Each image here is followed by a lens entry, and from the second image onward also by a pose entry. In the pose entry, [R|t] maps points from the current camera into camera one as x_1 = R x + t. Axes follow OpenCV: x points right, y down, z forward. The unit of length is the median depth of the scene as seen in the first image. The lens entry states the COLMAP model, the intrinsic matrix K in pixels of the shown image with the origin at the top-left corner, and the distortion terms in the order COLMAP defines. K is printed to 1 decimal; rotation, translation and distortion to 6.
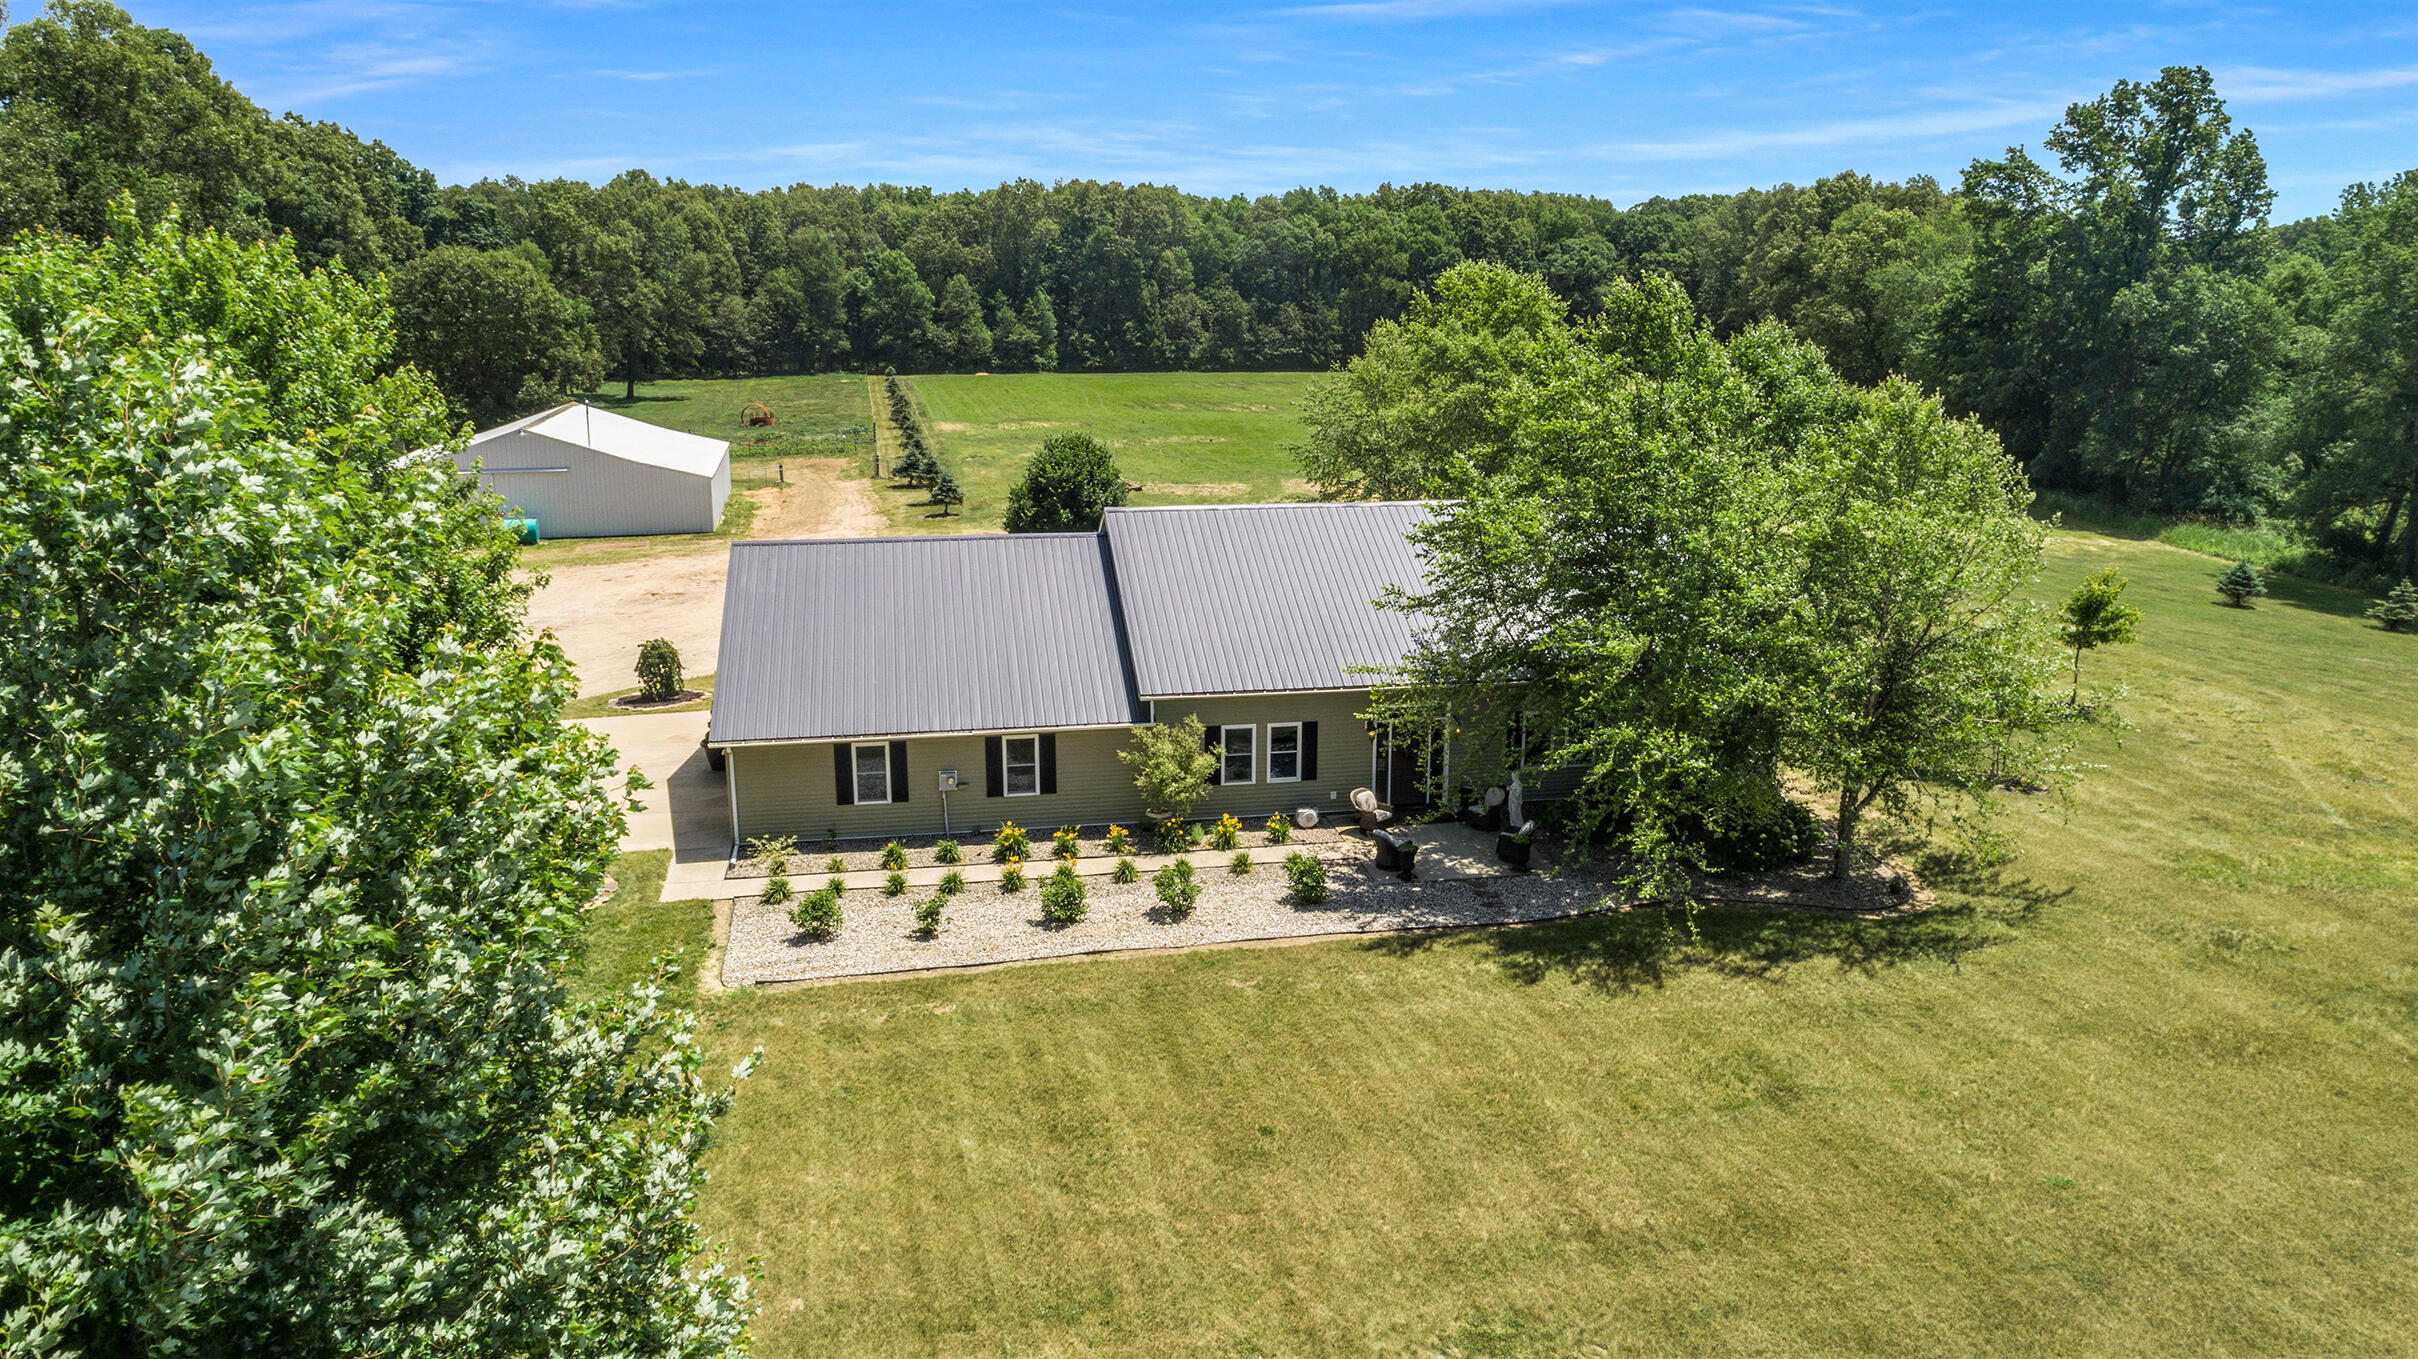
lens RADIAL K [[1620.9, 0, 1209.0], [0, 1620.9, 679.5], [0, 0, 1]] dist [-0.010491, 0.000686]
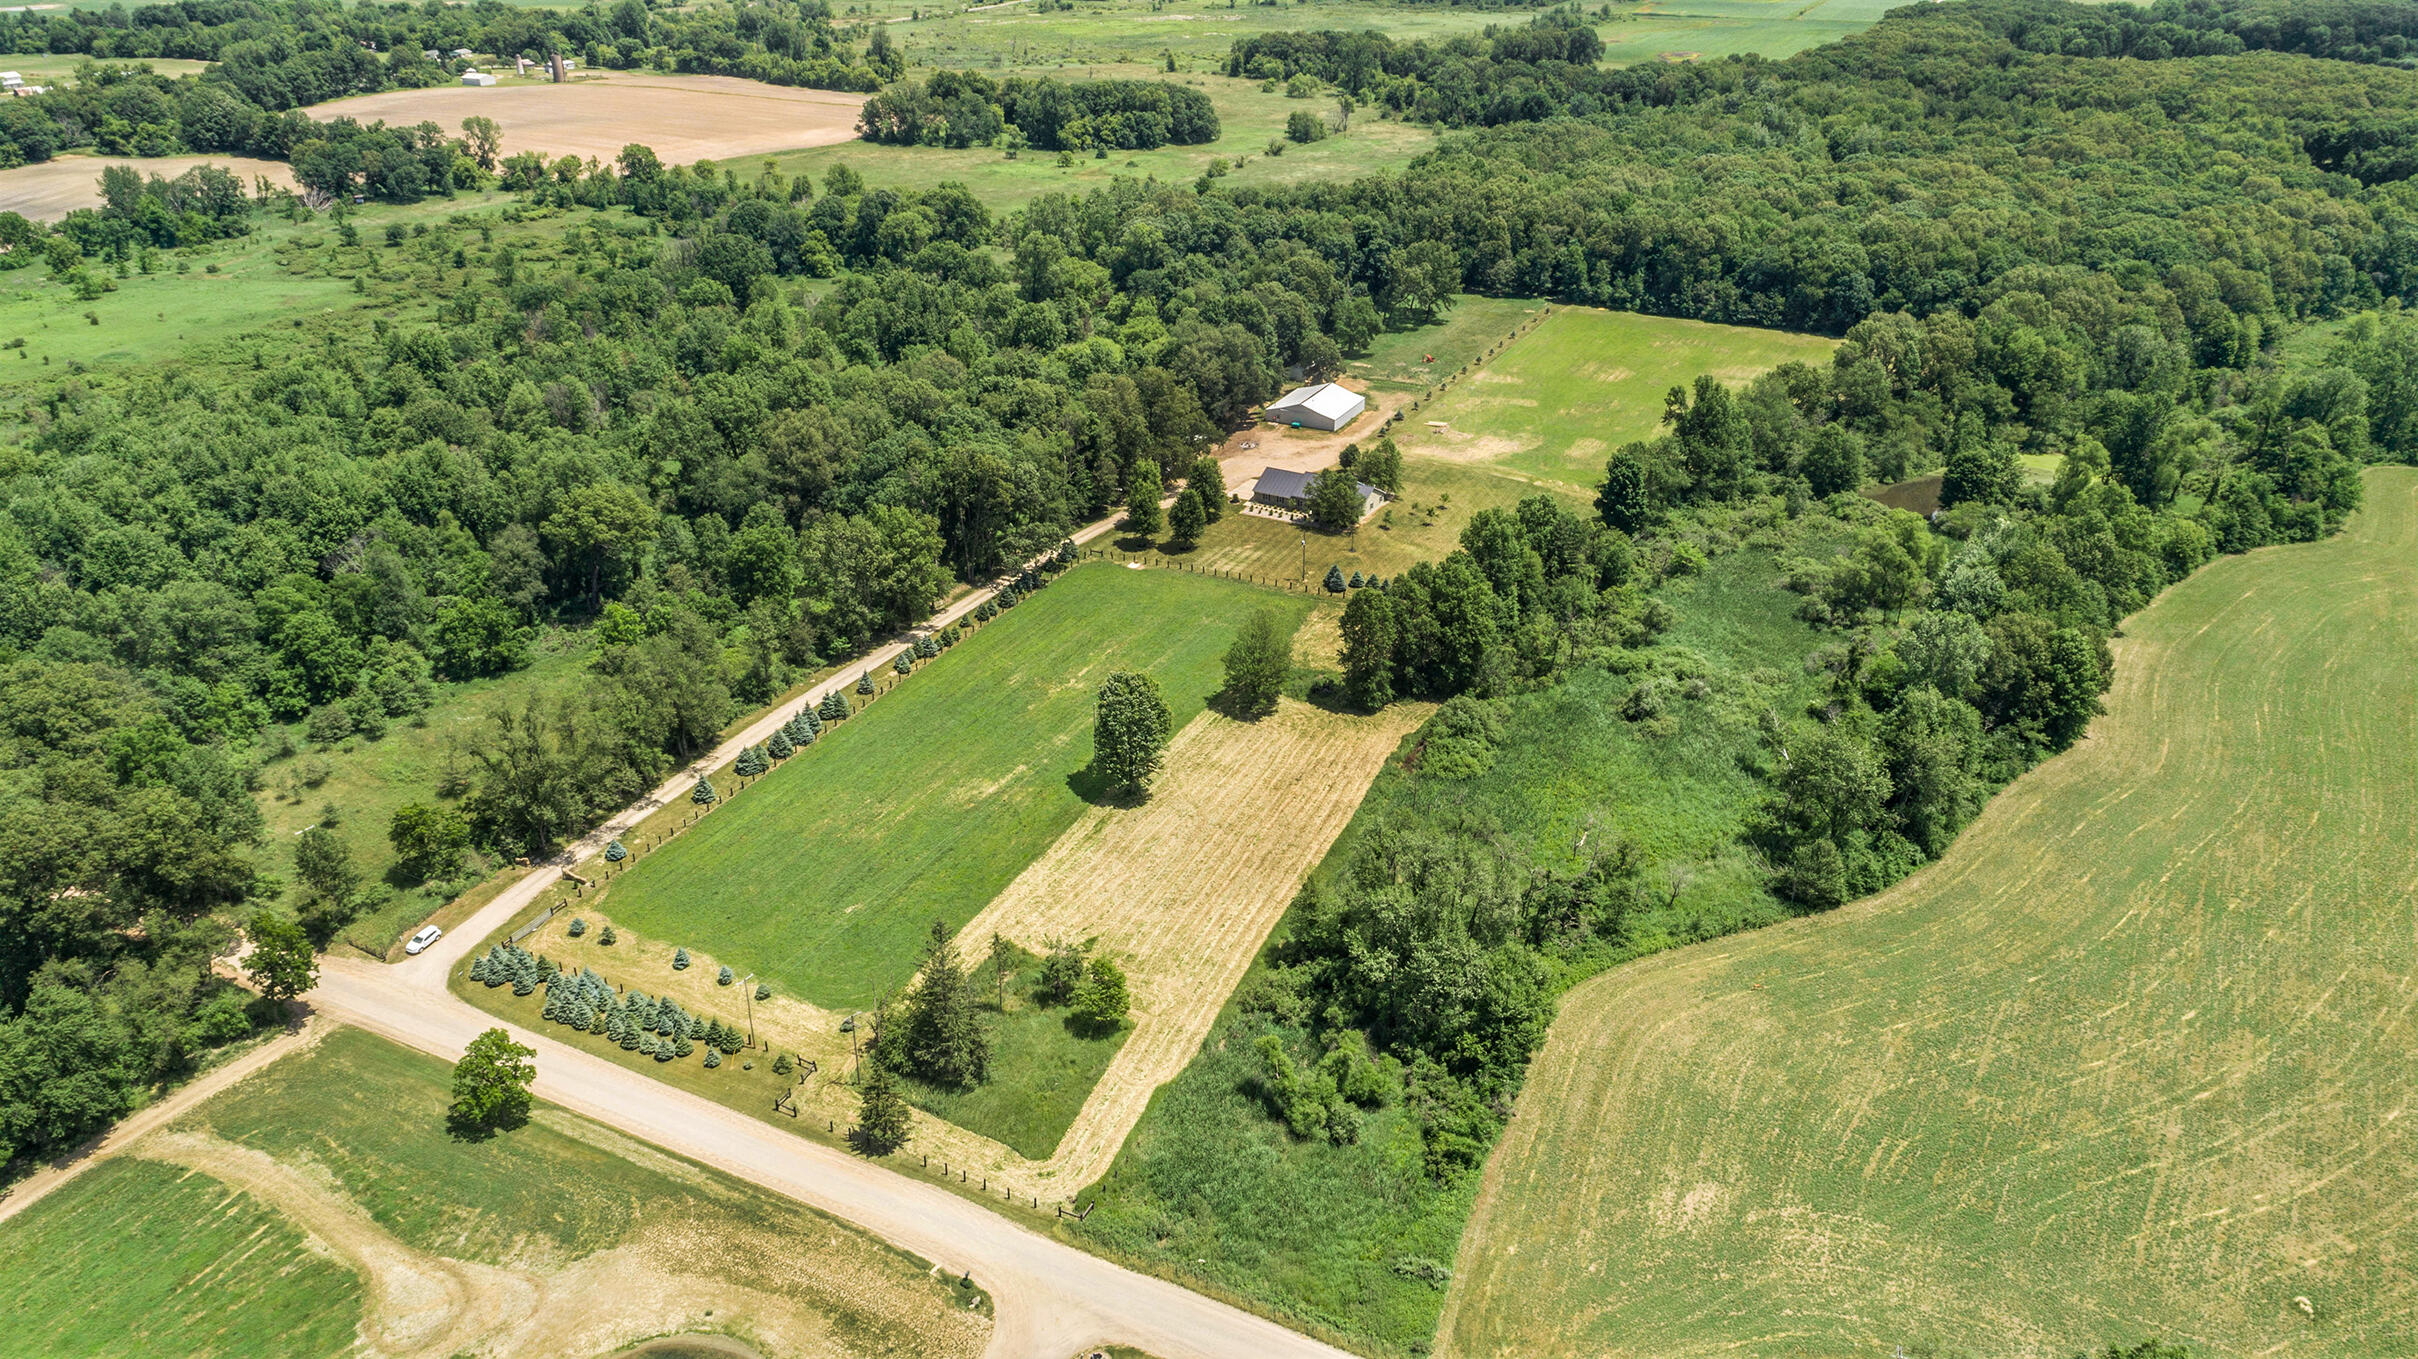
lens RADIAL K [[1620.9, 0, 1209.0], [0, 1620.9, 679.5], [0, 0, 1]] dist [-0.010491, 0.000686]
pose [[0.766456, 0.291960, -0.572106, 0.845192], [-0.150698, 0.947597, 0.281691, -0.249248], [0.624368, -0.129688, 0.770289, -1.070212]]
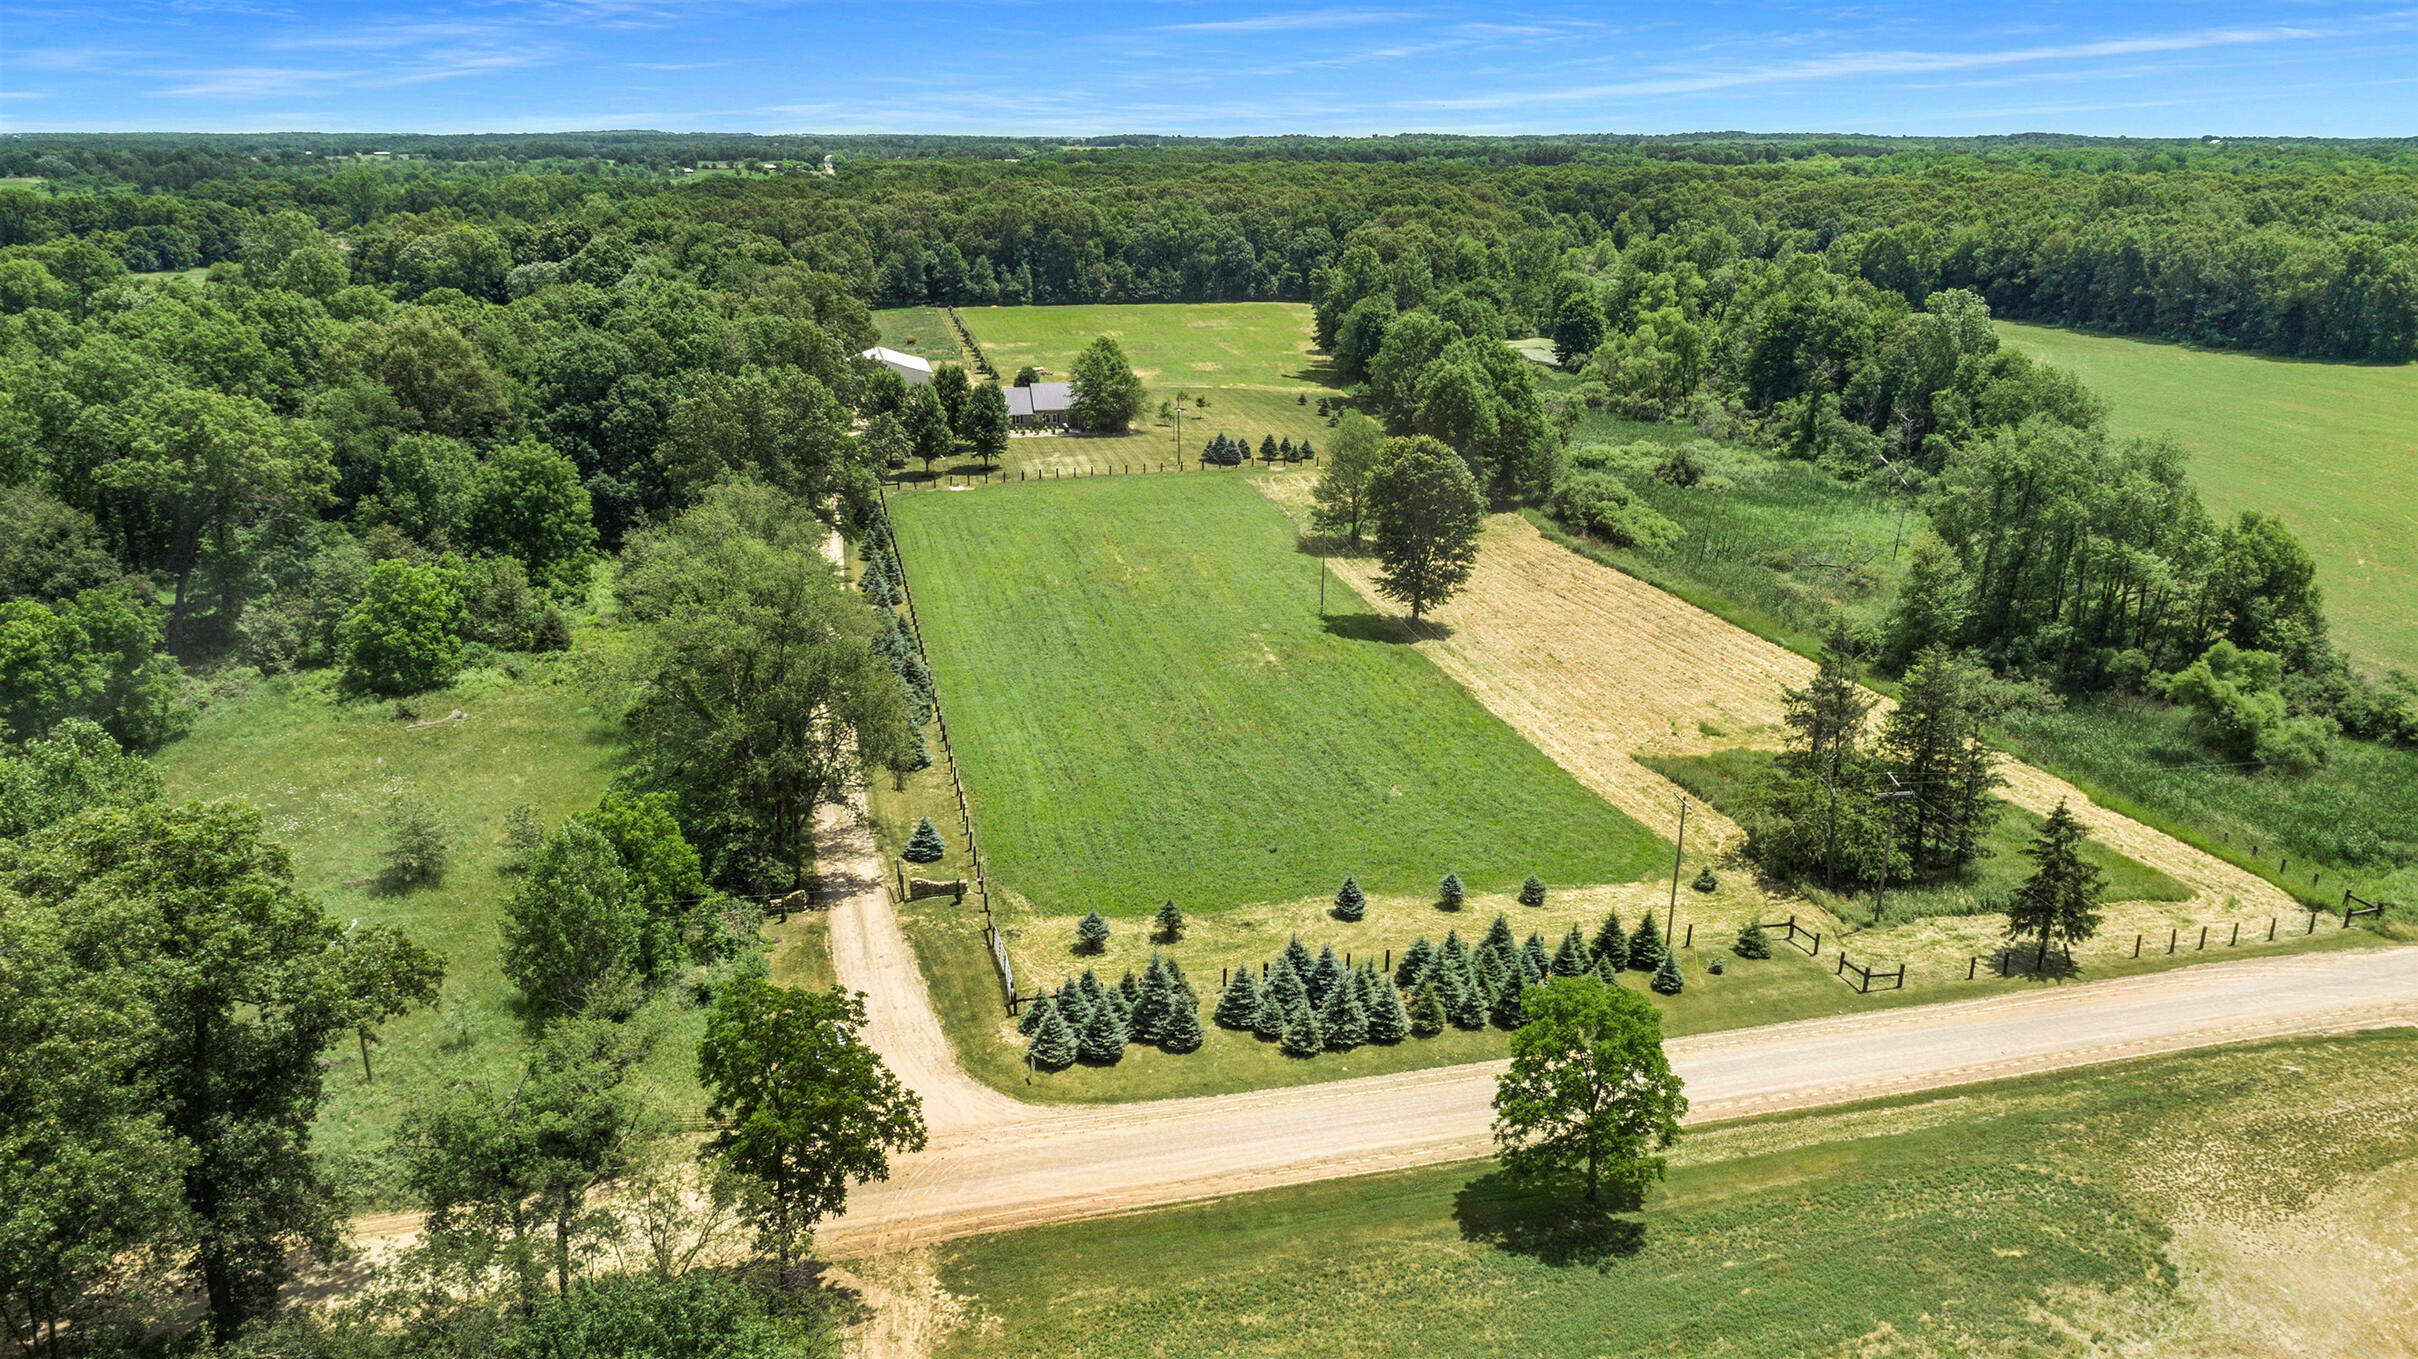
lens RADIAL K [[1645.6, 0, 1209.0], [0, 1645.6, 679.5], [0, 0, 1]] dist [-0.018285, -0.000359]
pose [[0.999983, 0.002179, 0.005321, 0.111325], [-0.002616, 0.996486, 0.083718, 0.095408], [-0.005120, -0.083731, 0.996475, -1.029426]]
